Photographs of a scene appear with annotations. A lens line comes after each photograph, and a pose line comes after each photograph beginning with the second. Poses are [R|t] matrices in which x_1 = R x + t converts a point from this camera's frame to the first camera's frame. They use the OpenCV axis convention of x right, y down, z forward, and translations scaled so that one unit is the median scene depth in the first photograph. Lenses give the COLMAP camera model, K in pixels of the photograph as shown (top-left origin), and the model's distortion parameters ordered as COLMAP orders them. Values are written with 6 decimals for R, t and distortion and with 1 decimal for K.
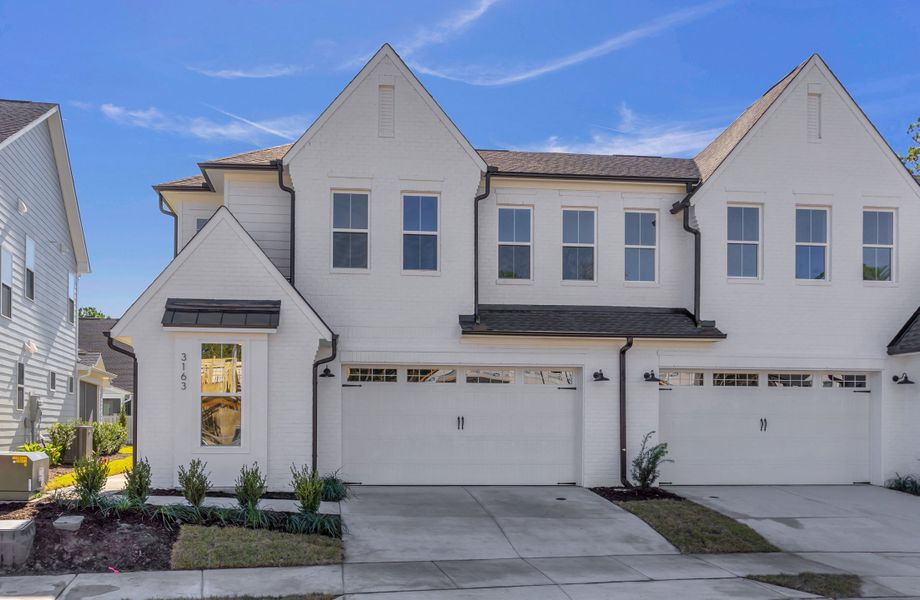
lens RADIAL K [[768.4, 0, 410.6], [0, 768.4, 426.9], [0, 0, 1]] dist [-0.011662, 0.016199]
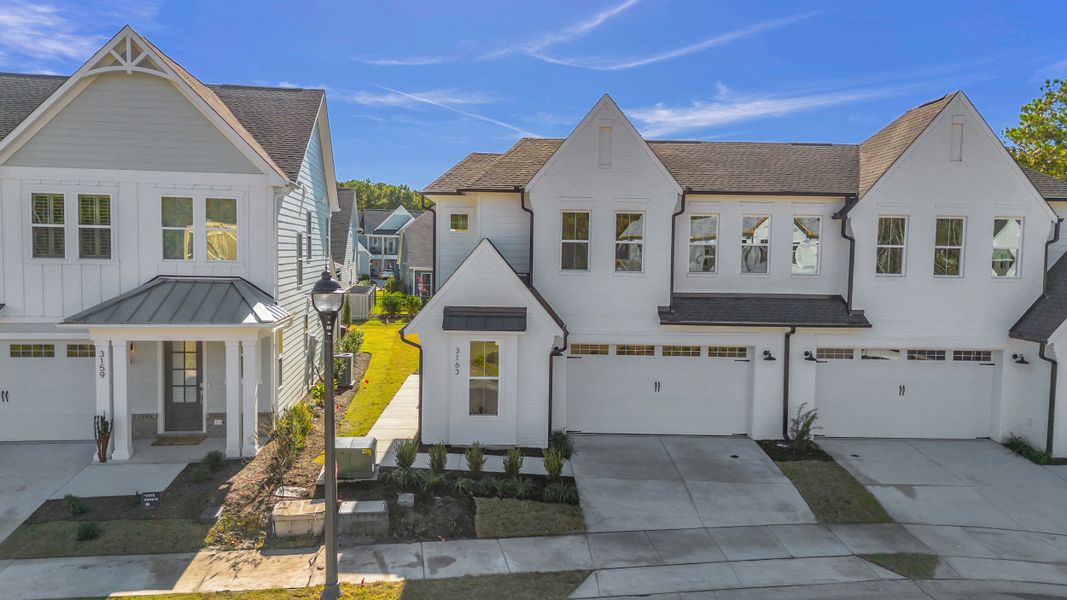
lens RADIAL K [[794.8, 0, 531.4], [0, 794.8, 298.4], [0, 0, 1]] dist [0.040015, -0.014472]
pose [[0.997855, 0.014884, -0.063752, -0.066073], [-0.010061, 0.997109, 0.075310, -0.261379], [0.064688, -0.074507, 0.995120, -0.351819]]
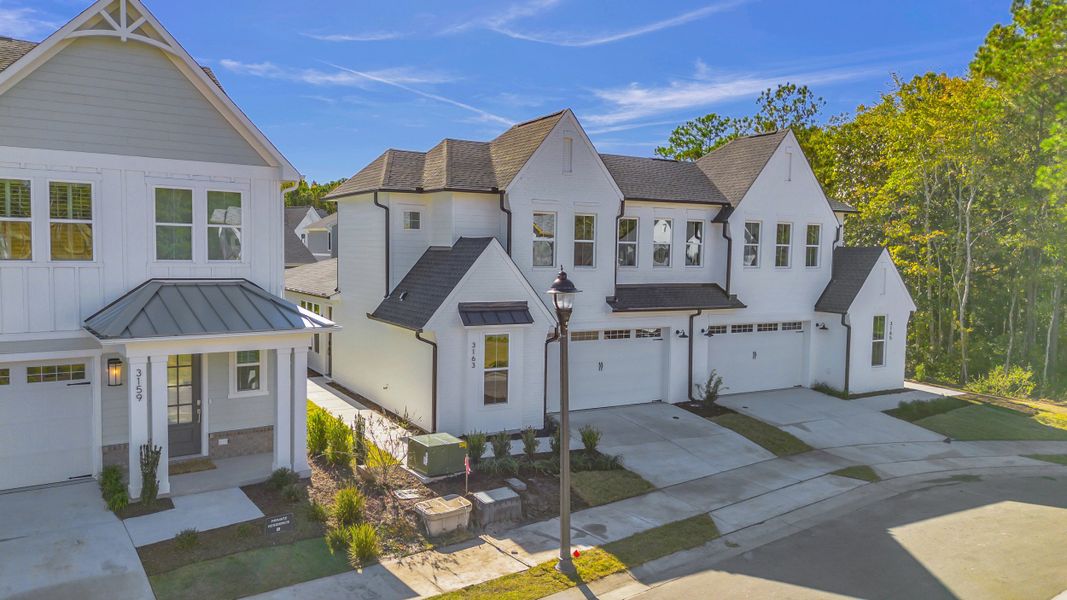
lens RADIAL K [[794.8, 0, 533.0], [0, 794.8, 301.0], [0, 0, 1]] dist [0.040015, -0.014472]
pose [[0.899920, -0.019499, 0.435618, -0.750247], [-0.018212, 0.996447, 0.082226, -0.265621], [-0.435674, -0.081930, 0.896368, -0.330588]]
